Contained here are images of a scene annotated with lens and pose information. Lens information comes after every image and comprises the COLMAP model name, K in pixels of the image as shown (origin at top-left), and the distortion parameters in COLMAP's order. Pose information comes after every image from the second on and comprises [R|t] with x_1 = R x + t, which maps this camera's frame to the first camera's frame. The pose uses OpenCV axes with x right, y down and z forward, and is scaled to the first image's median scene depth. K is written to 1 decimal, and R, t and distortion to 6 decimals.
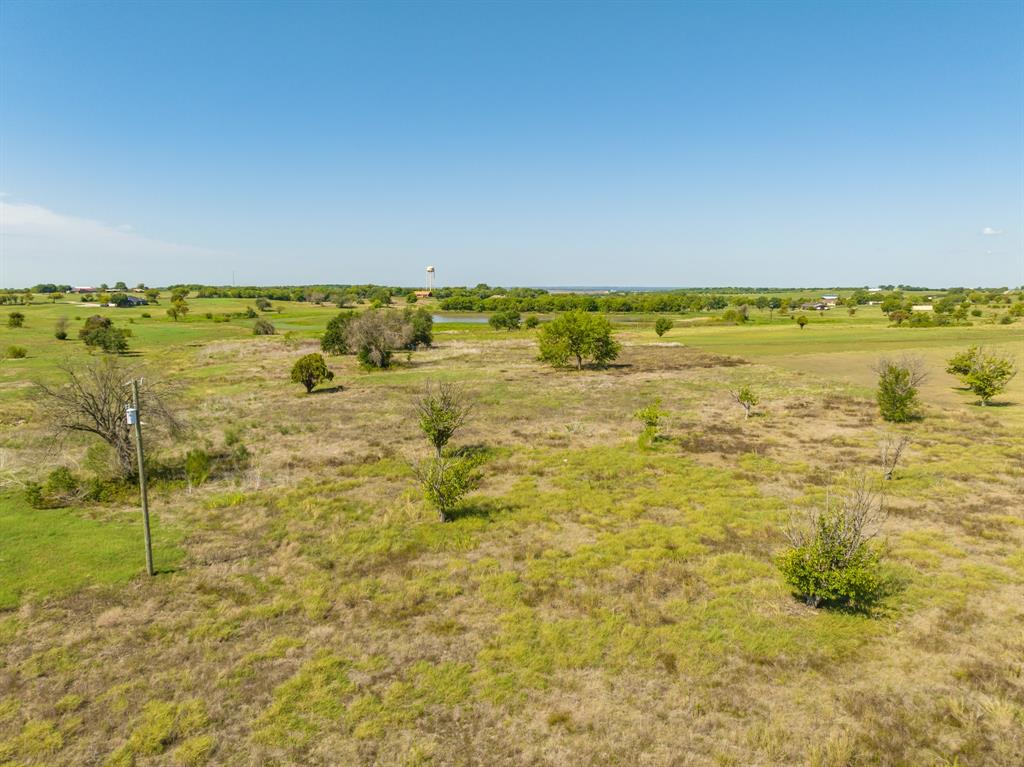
lens RADIAL K [[722.6, 0, 512.6], [0, 722.6, 380.4], [0, 0, 1]] dist [-0.053401, 0.027934]
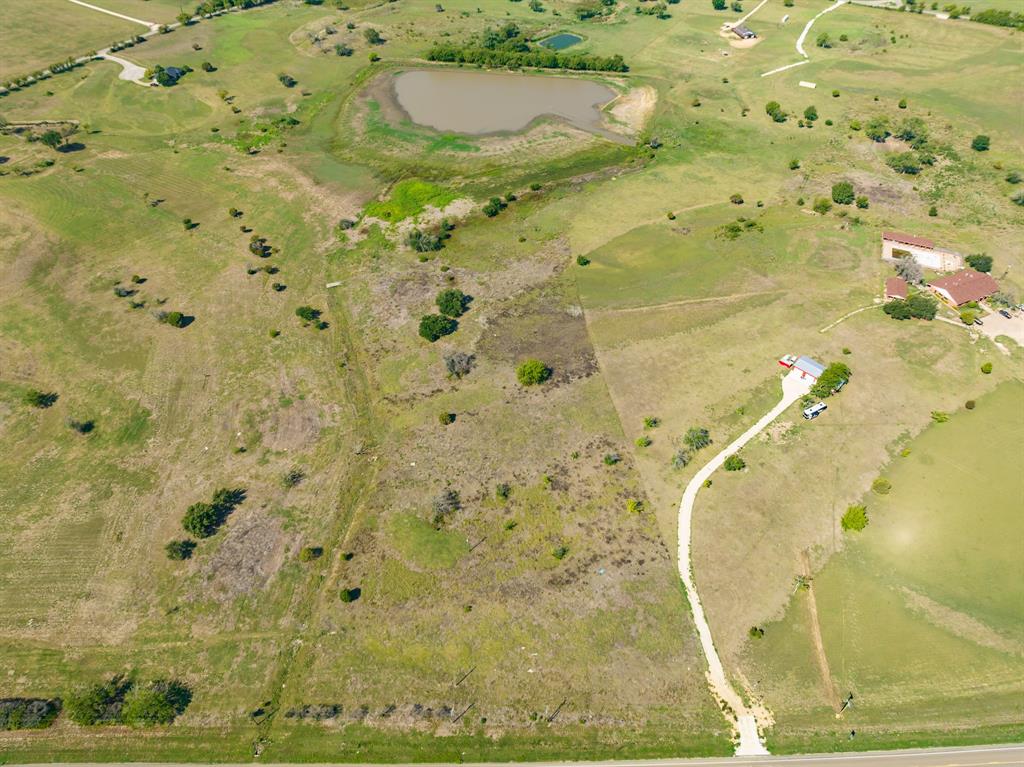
lens RADIAL K [[722.6, 0, 514.2], [0, 722.6, 382.9], [0, 0, 1]] dist [-0.053401, 0.027934]
pose [[0.998725, -0.036585, 0.034795, -0.096596], [0.007499, 0.788996, 0.614353, -2.353247], [-0.049929, -0.613308, 0.788264, -1.587867]]
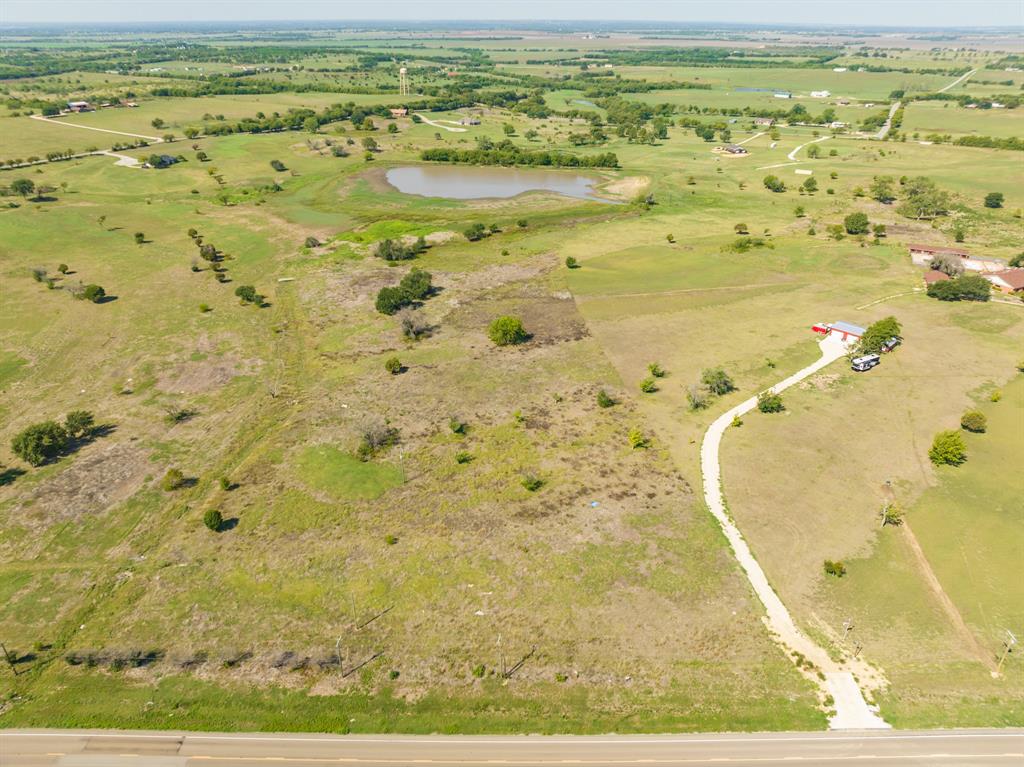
lens RADIAL K [[722.6, 0, 513.8], [0, 722.6, 383.2], [0, 0, 1]] dist [-0.053401, 0.027934]
pose [[0.999324, -0.012643, 0.034535, 0.048952], [0.000173, 0.940657, 0.339358, -0.902177], [-0.036776, -0.339123, 0.940023, -1.530808]]
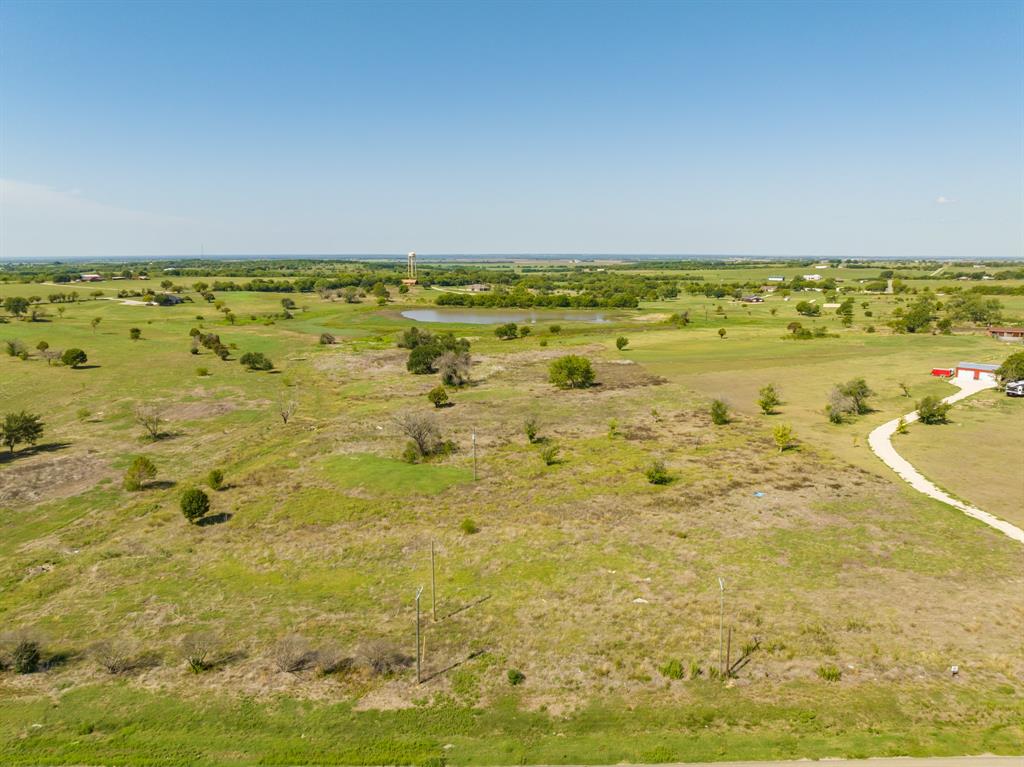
lens RADIAL K [[722.6, 0, 513.8], [0, 722.6, 383.2], [0, 0, 1]] dist [-0.053401, 0.027934]
pose [[0.998636, -0.008811, 0.051463, -0.204433], [0.006247, 0.998740, 0.049787, -0.164243], [-0.051836, -0.049398, 0.997433, -1.081931]]
